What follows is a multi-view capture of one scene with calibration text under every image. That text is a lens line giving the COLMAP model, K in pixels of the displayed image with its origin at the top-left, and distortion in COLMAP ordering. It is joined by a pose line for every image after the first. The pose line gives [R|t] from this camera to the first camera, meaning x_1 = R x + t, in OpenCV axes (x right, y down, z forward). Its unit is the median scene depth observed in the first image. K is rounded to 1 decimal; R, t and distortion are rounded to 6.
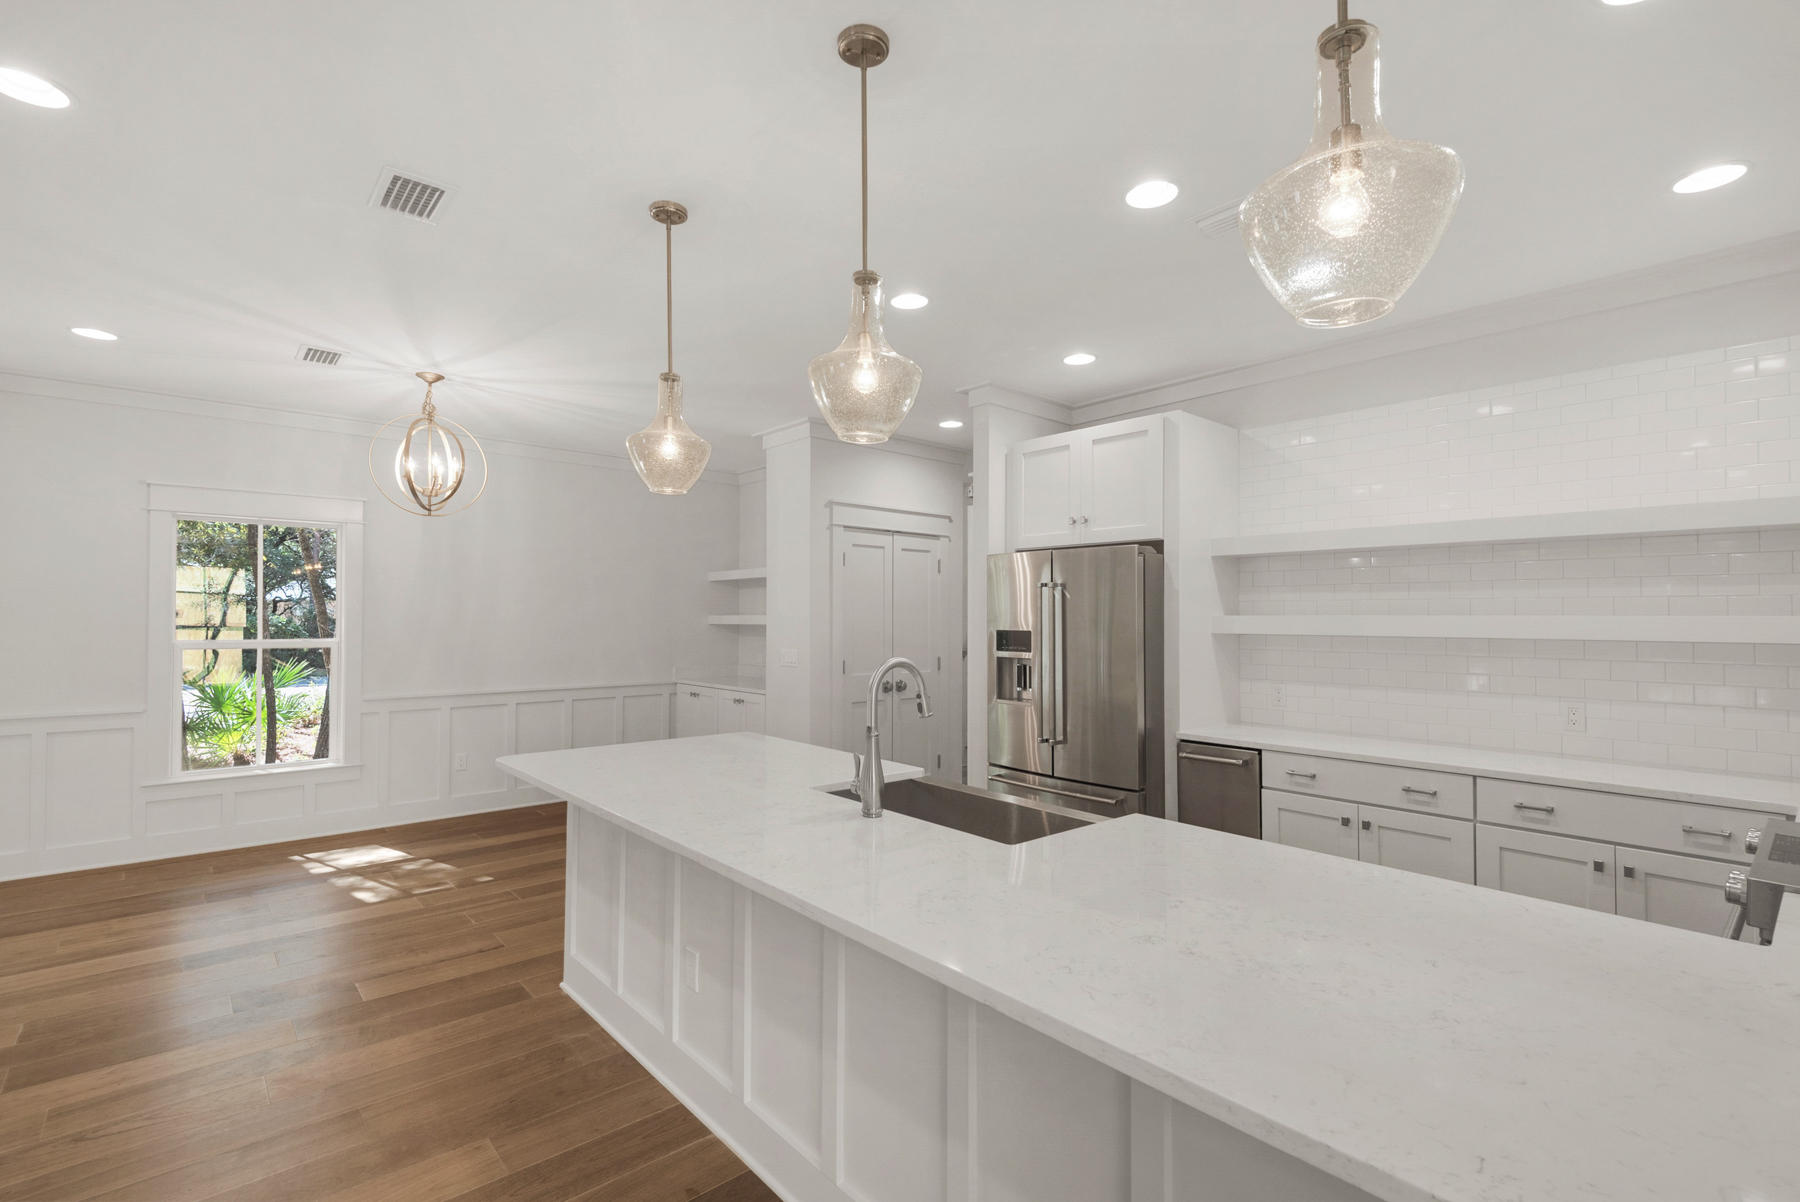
lens RADIAL K [[814.7, 0, 890.3], [0, 814.7, 607.2], [0, 0, 1]] dist [0.013383, -0.005424]
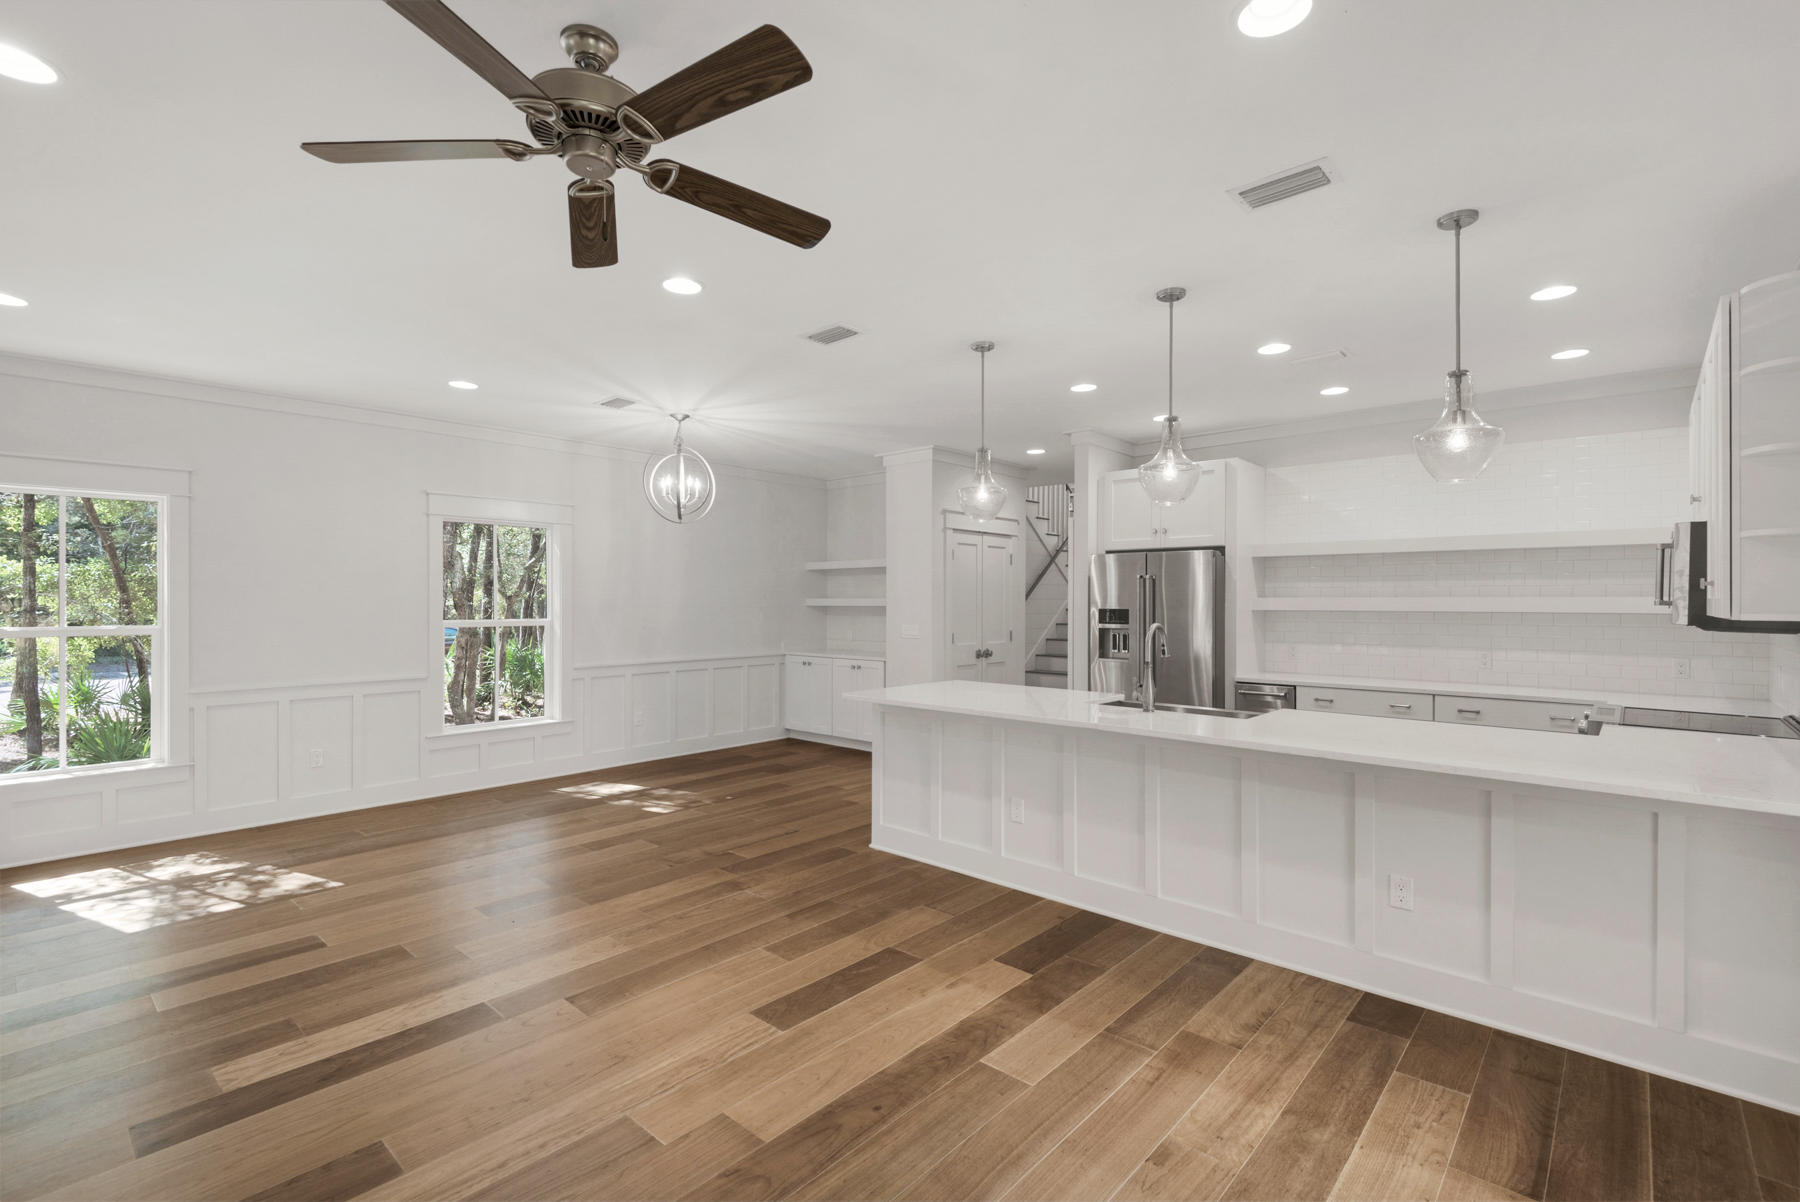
lens RADIAL K [[814.7, 0, 897.7], [0, 814.7, 606.3], [0, 0, 1]] dist [0.013383, -0.005424]
pose [[0.992529, -0.004103, 0.121940, -0.372130], [0.001515, 0.999772, 0.021311, -0.005899], [-0.121999, -0.020968, 0.992309, -0.333618]]
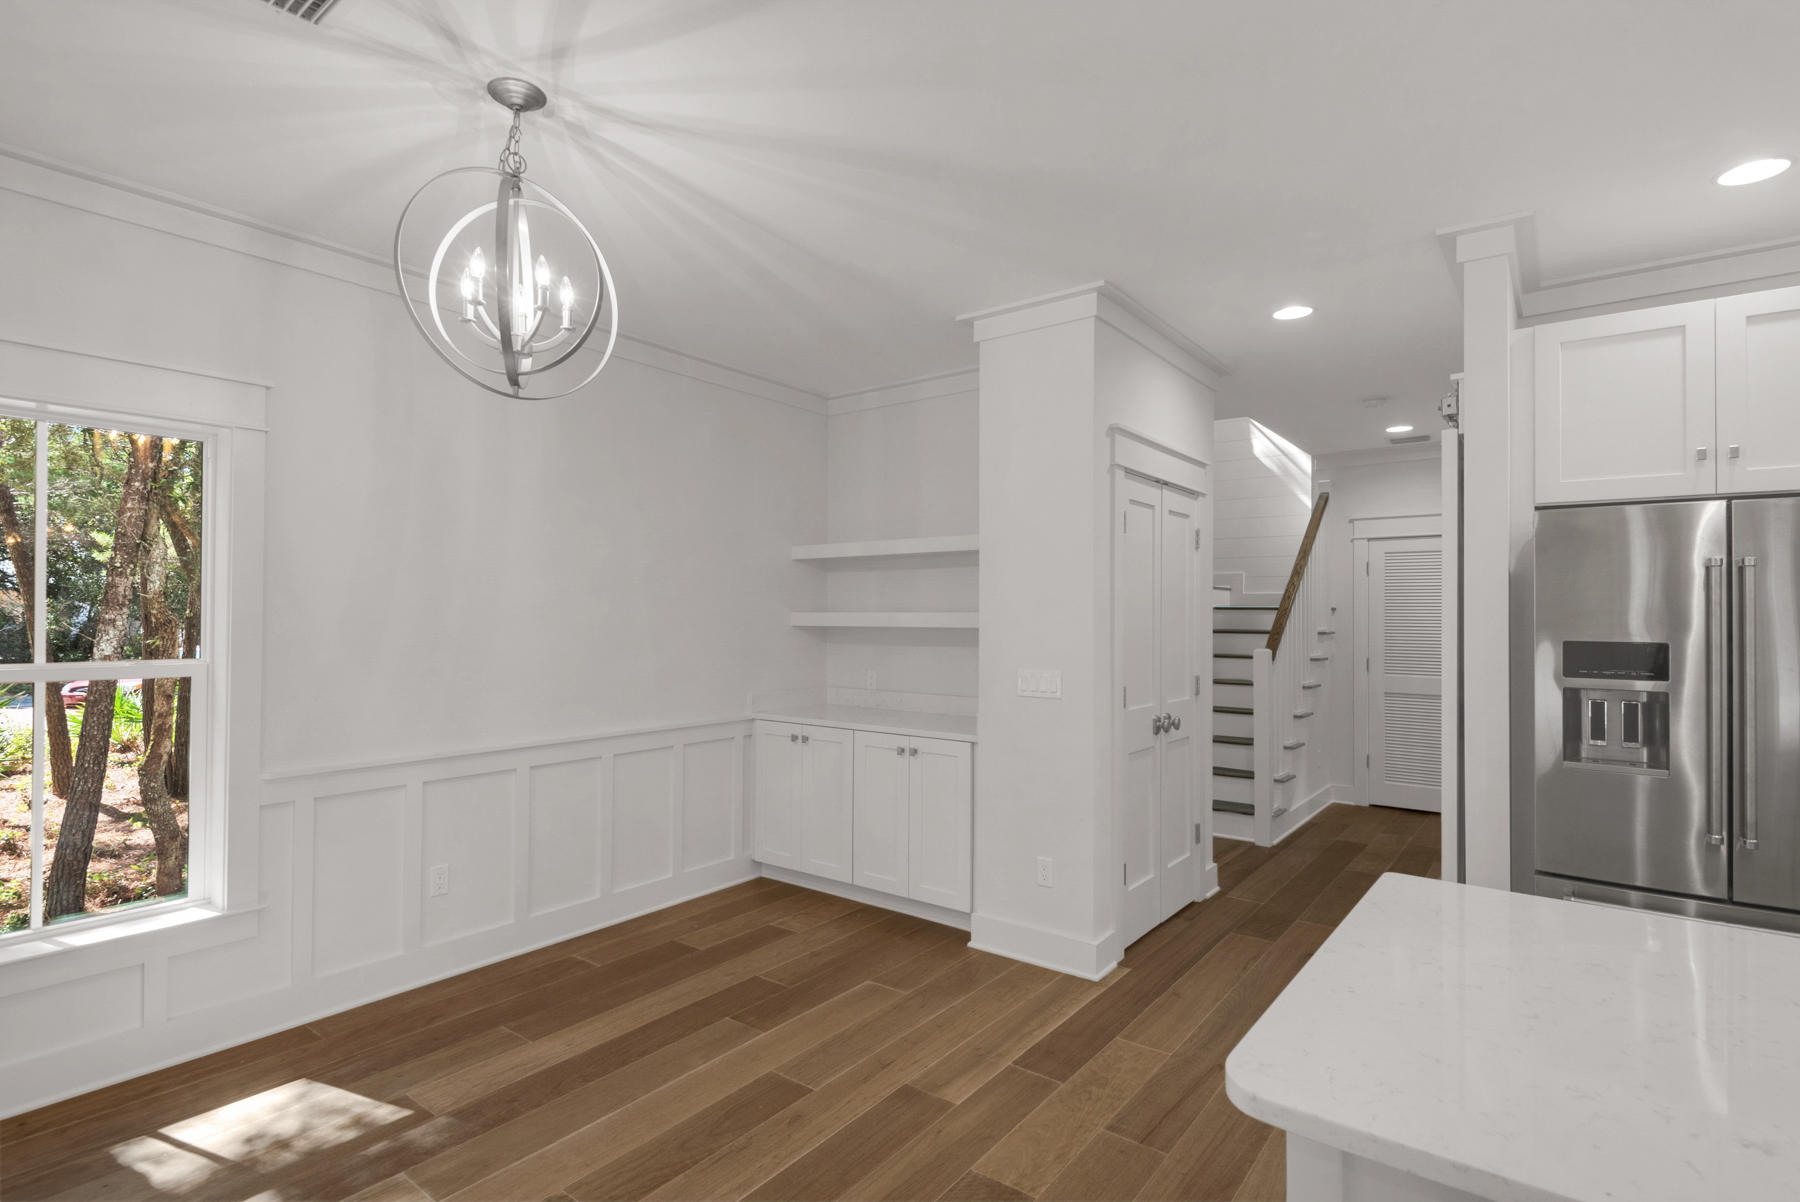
lens RADIAL K [[888.2, 0, 900.4], [0, 888.2, 601.8], [0, 0, 1]] dist [0.011111, -0.005941]
pose [[0.979487, 0.004603, 0.201455, -0.444164], [-0.004604, 0.999989, -0.000464, 0.003095], [-0.201455, -0.000473, 0.979498, 0.460788]]
